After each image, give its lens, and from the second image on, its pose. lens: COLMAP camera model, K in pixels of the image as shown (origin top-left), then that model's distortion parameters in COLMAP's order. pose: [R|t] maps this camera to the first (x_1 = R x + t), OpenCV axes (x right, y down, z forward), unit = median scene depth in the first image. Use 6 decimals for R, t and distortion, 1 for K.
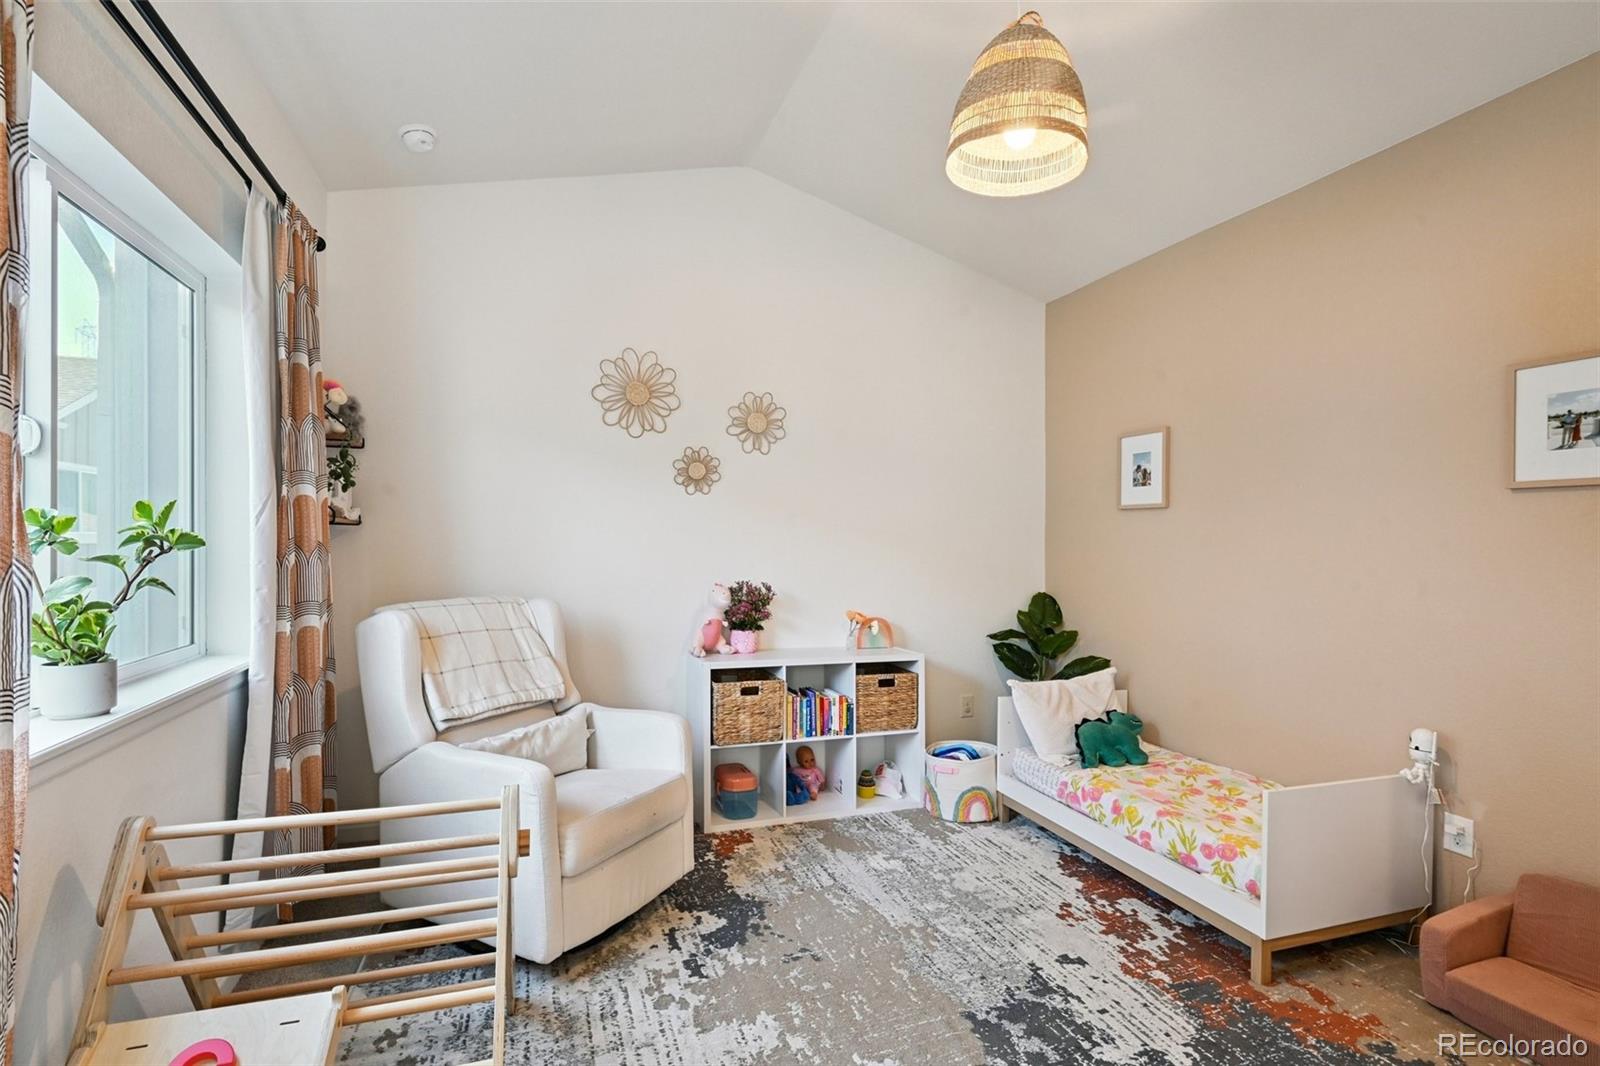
lens RADIAL K [[717.9, 0, 795.8], [0, 717.9, 543.4], [0, 0, 1]] dist [-0.017172, 0.000328]
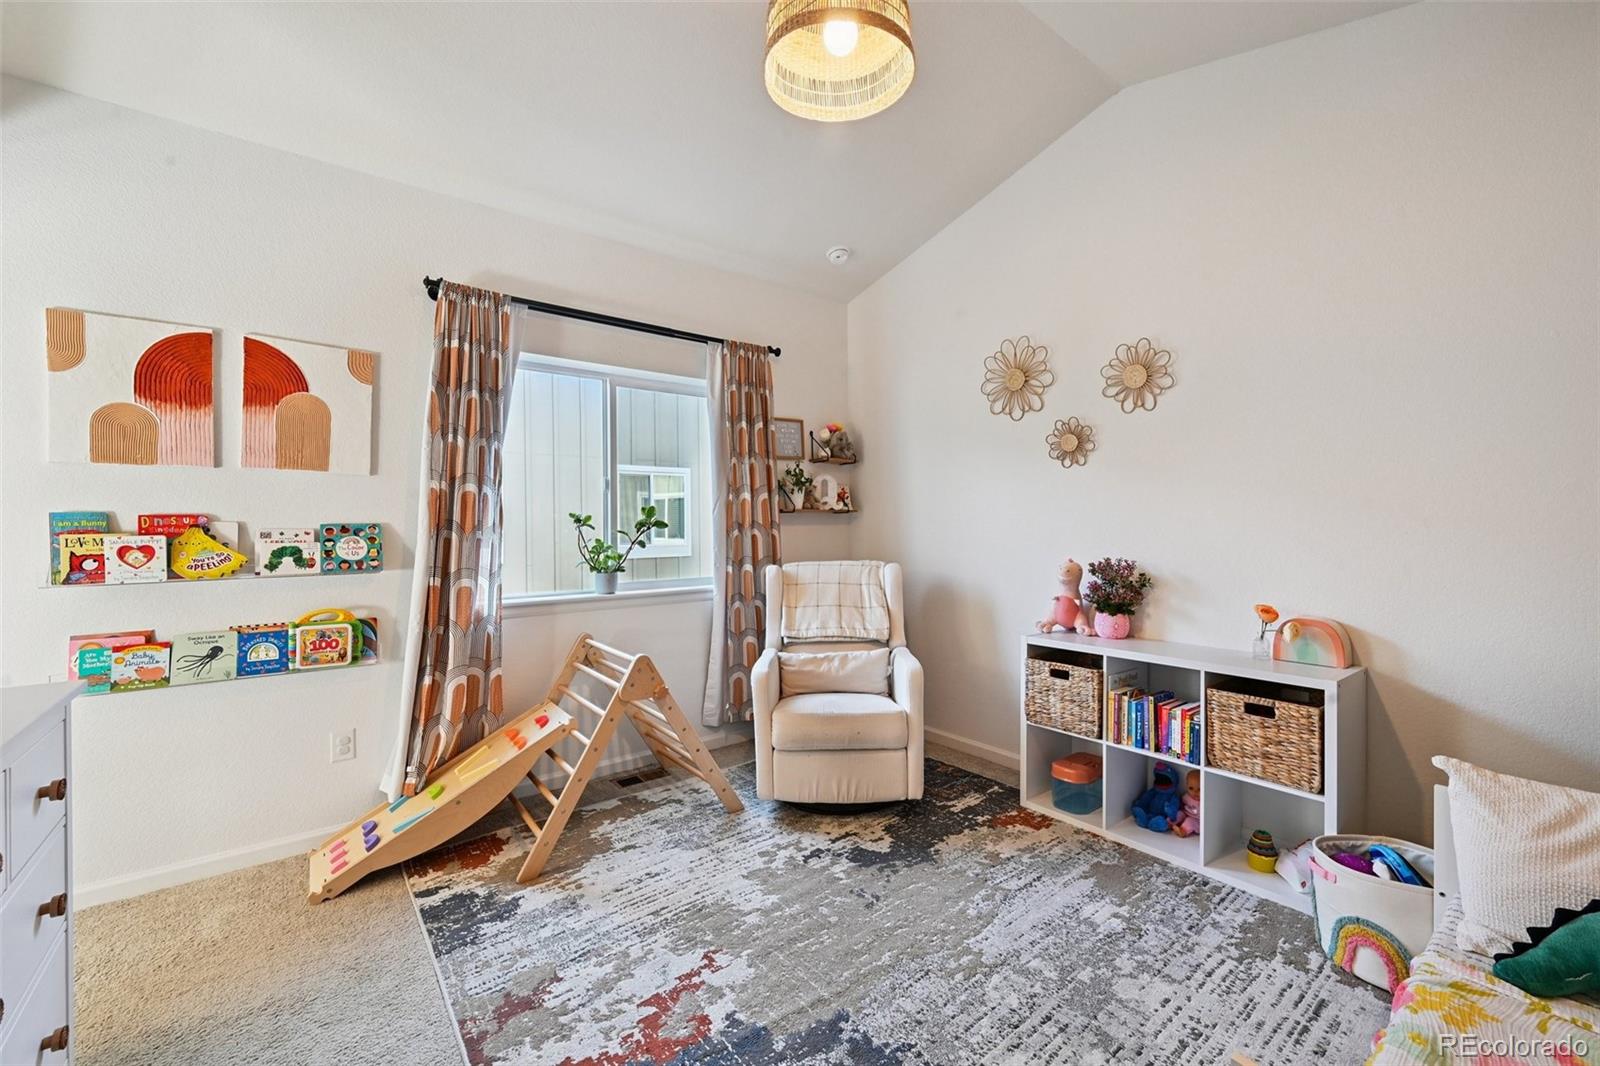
lens RADIAL K [[639.5, 0, 800.1], [0, 639.5, 532.7], [0, 0, 1]] dist [-0.003589, 0.000033]
pose [[0.315596, -0.008816, -0.948853, 0.629221], [0.020603, 0.999785, -0.002436, 0.016251], [0.948670, -0.018780, 0.315710, 0.423397]]
